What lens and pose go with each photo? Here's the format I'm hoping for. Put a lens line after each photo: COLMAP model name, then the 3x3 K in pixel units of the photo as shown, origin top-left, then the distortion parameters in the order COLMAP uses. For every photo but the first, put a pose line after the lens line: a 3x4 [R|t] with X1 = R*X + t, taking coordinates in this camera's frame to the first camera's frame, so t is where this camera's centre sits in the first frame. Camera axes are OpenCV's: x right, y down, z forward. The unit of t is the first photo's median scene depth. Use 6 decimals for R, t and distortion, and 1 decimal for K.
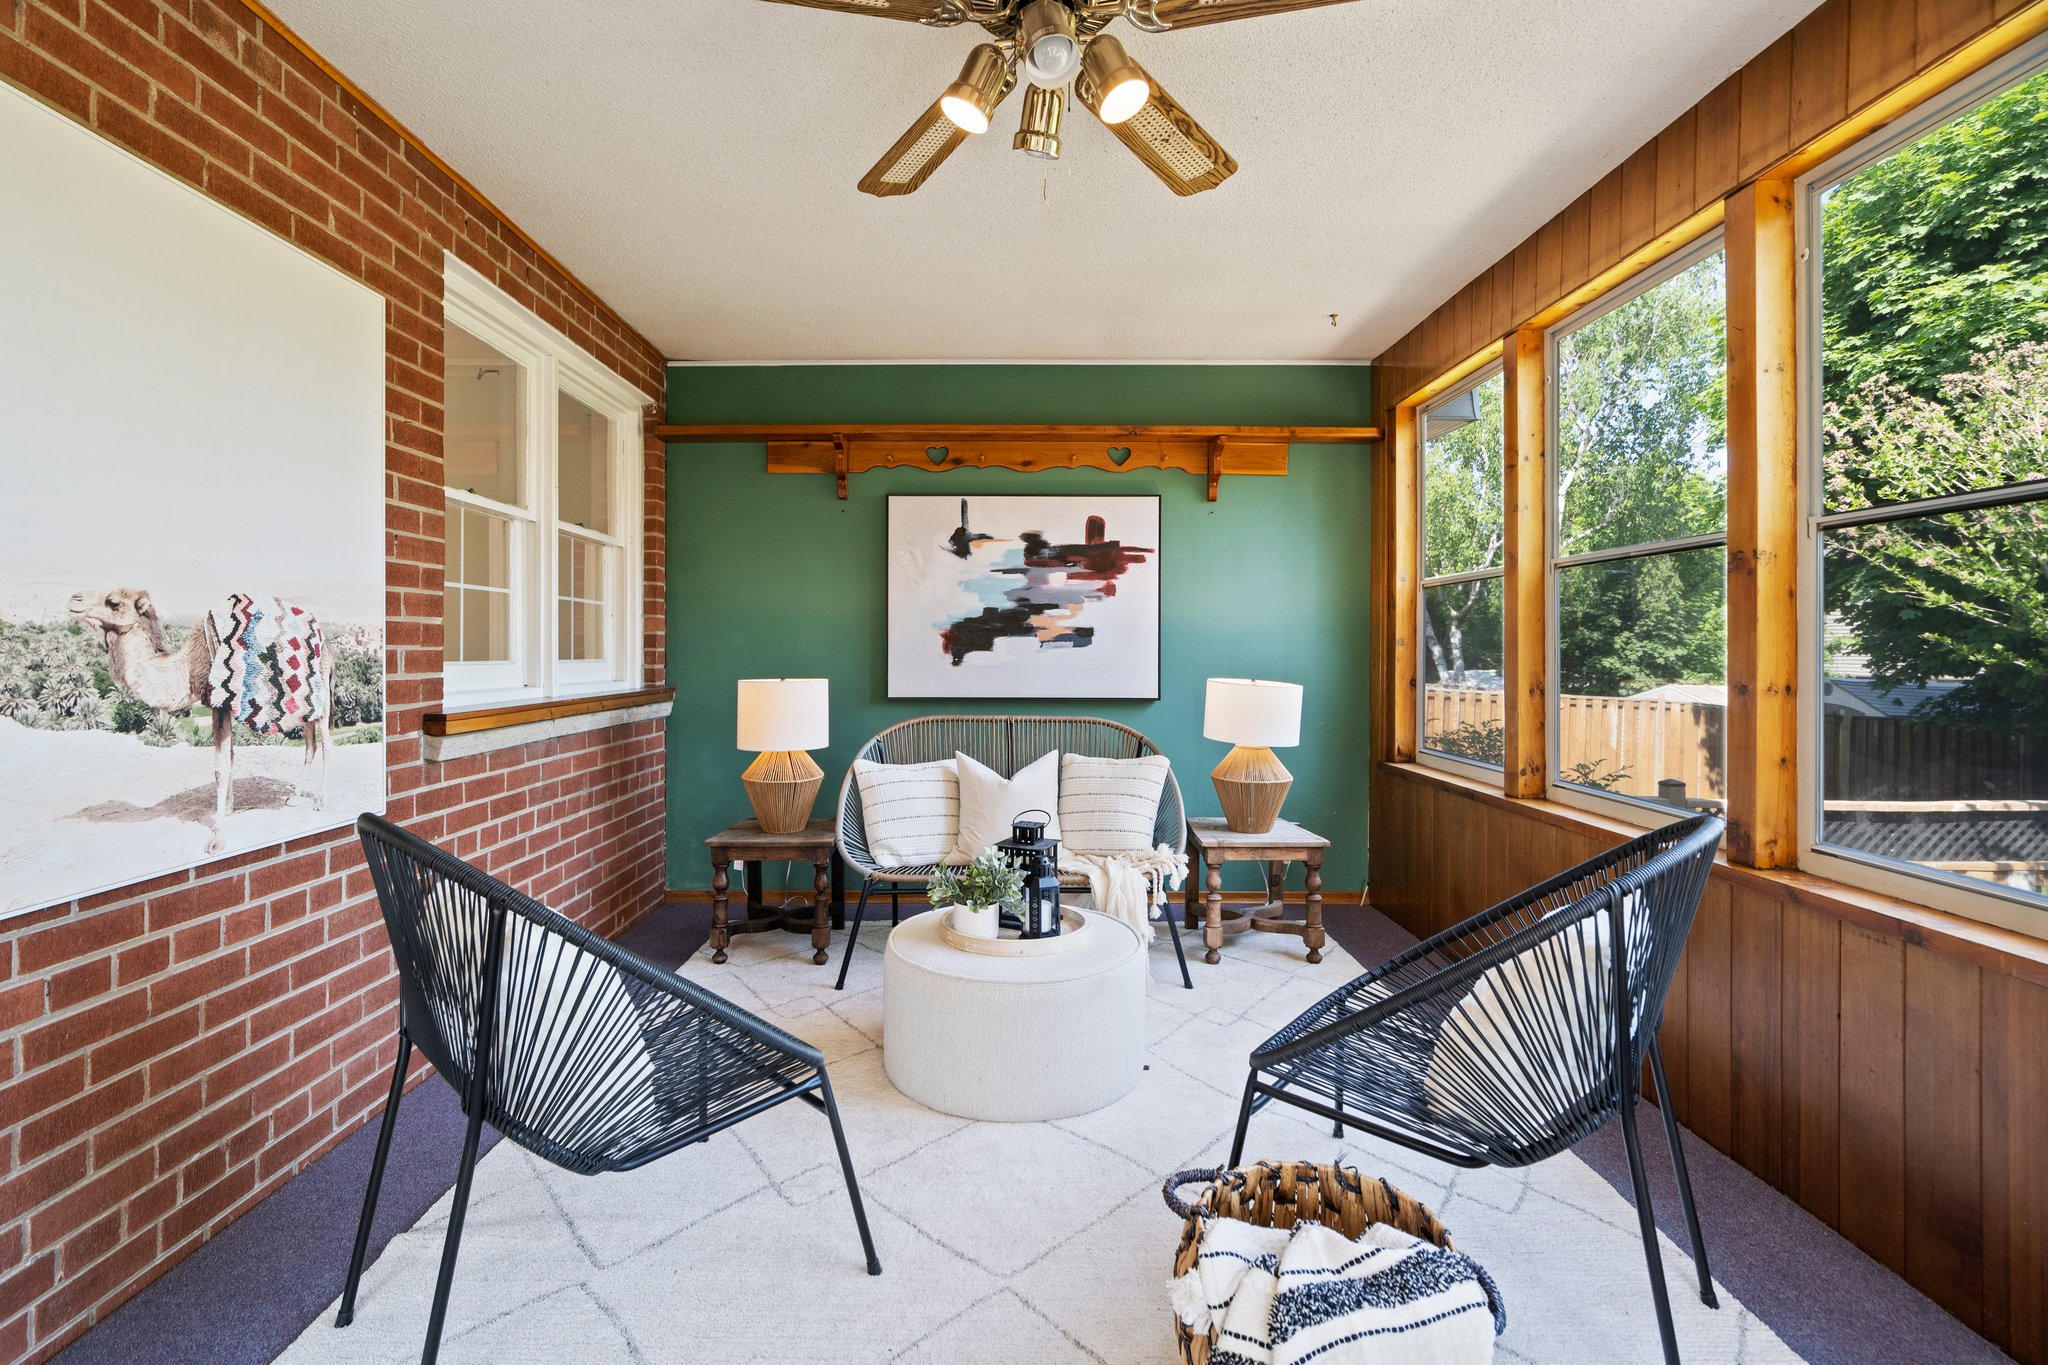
lens RADIAL K [[938.6, 0, 1016.2], [0, 938.6, 654.9], [0, 0, 1]] dist [-0.010953, 0.009705]
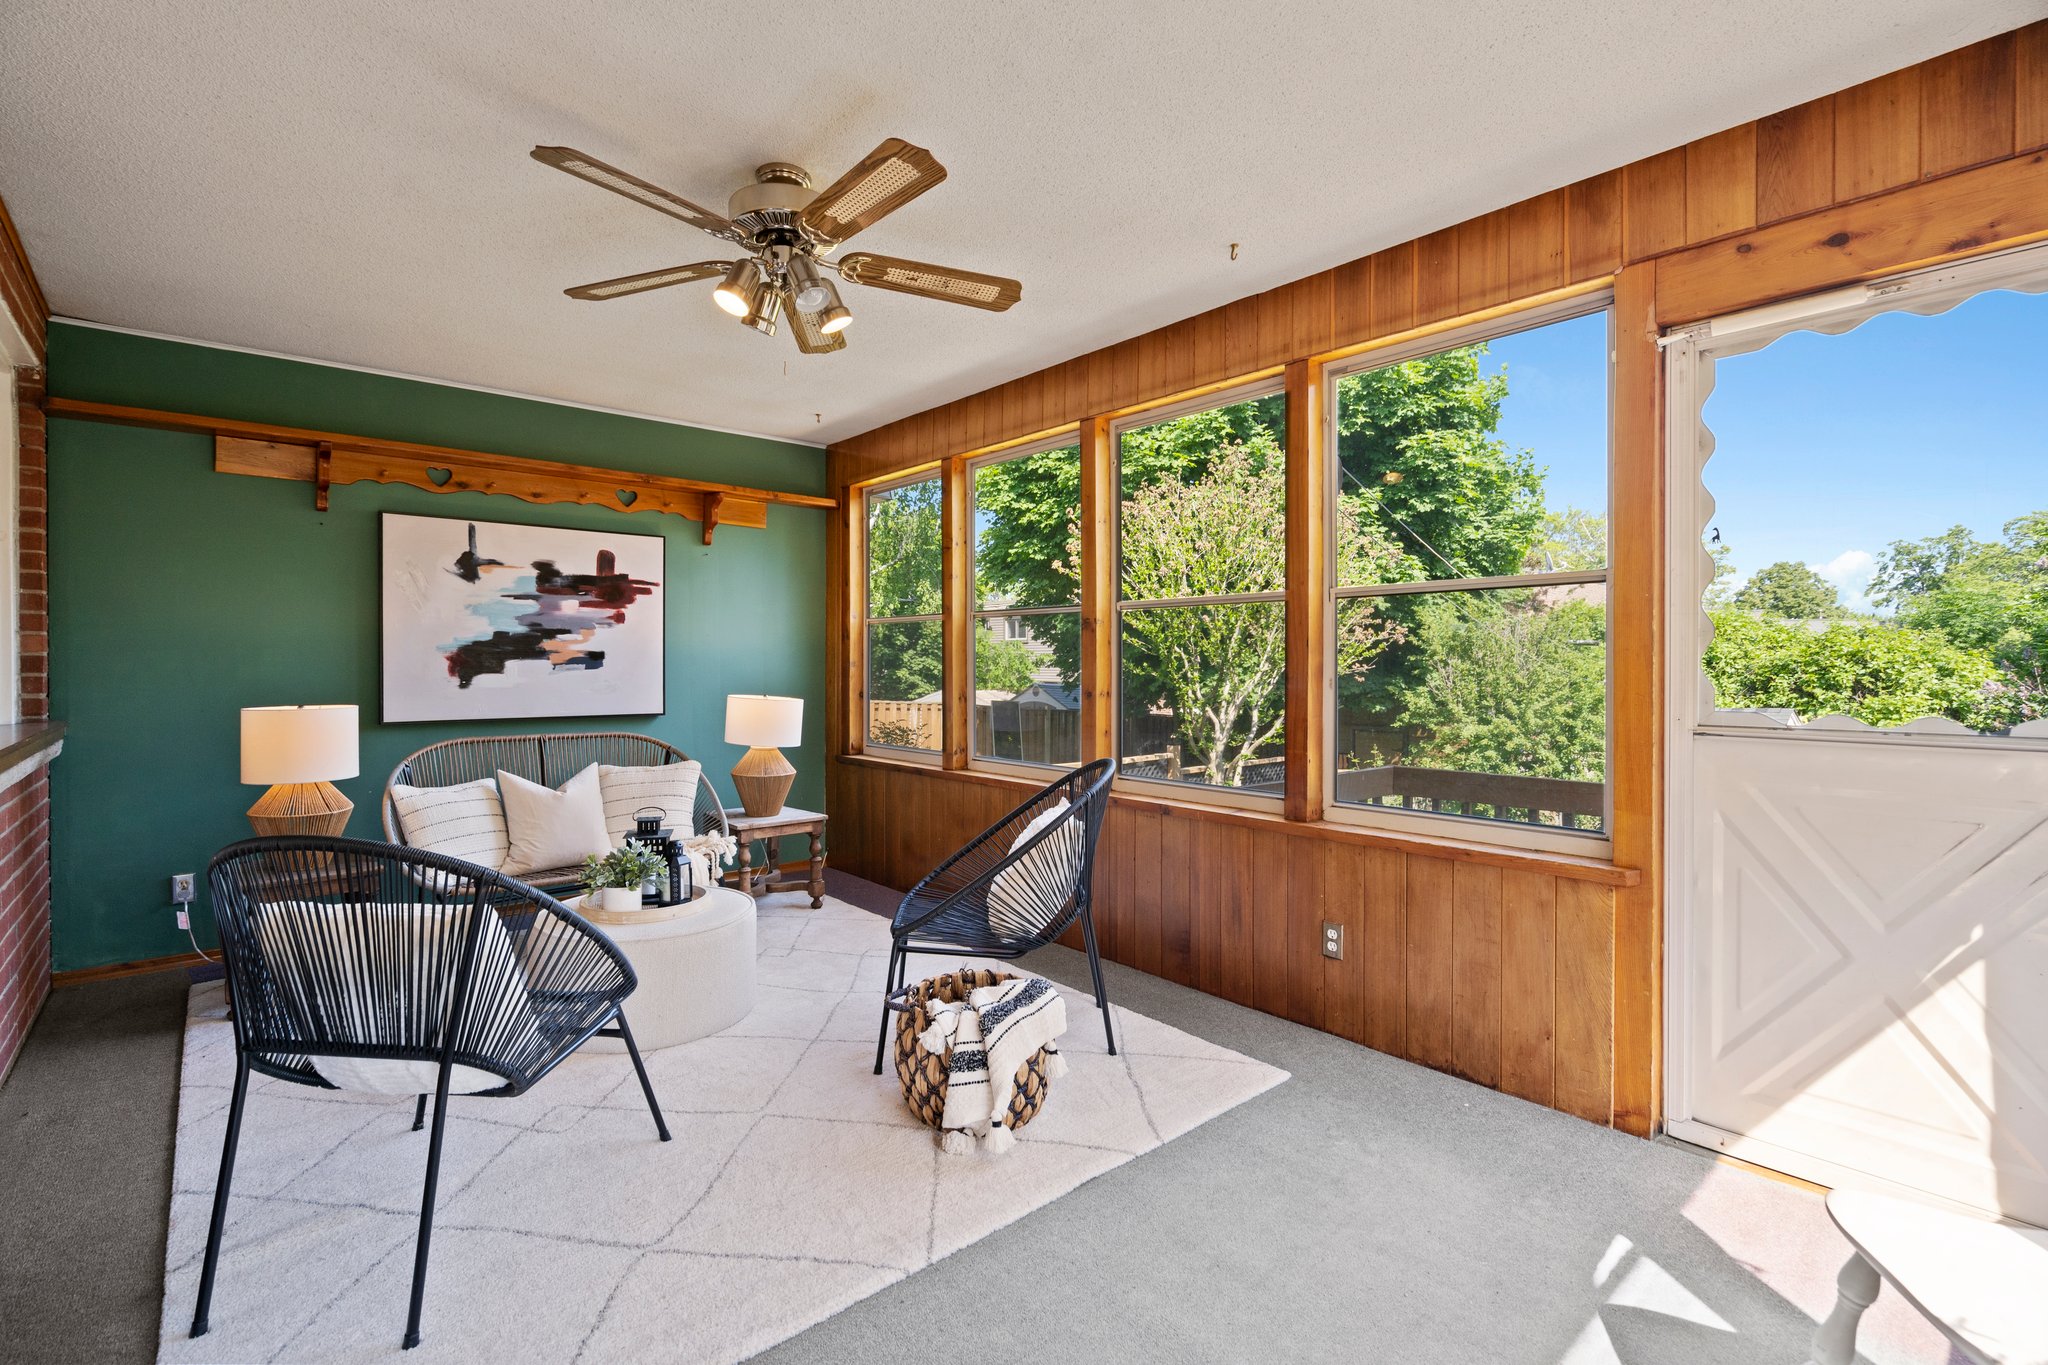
lens RADIAL K [[930.0, 0, 1011.7], [0, 930.0, 678.7], [0, 0, 1]] dist [-0.003801, 0.001893]
pose [[0.760724, -0.011521, 0.648973, -0.336485], [0.003626, 0.999902, 0.013501, -0.012972], [-0.649066, -0.007918, 0.760691, -0.182046]]
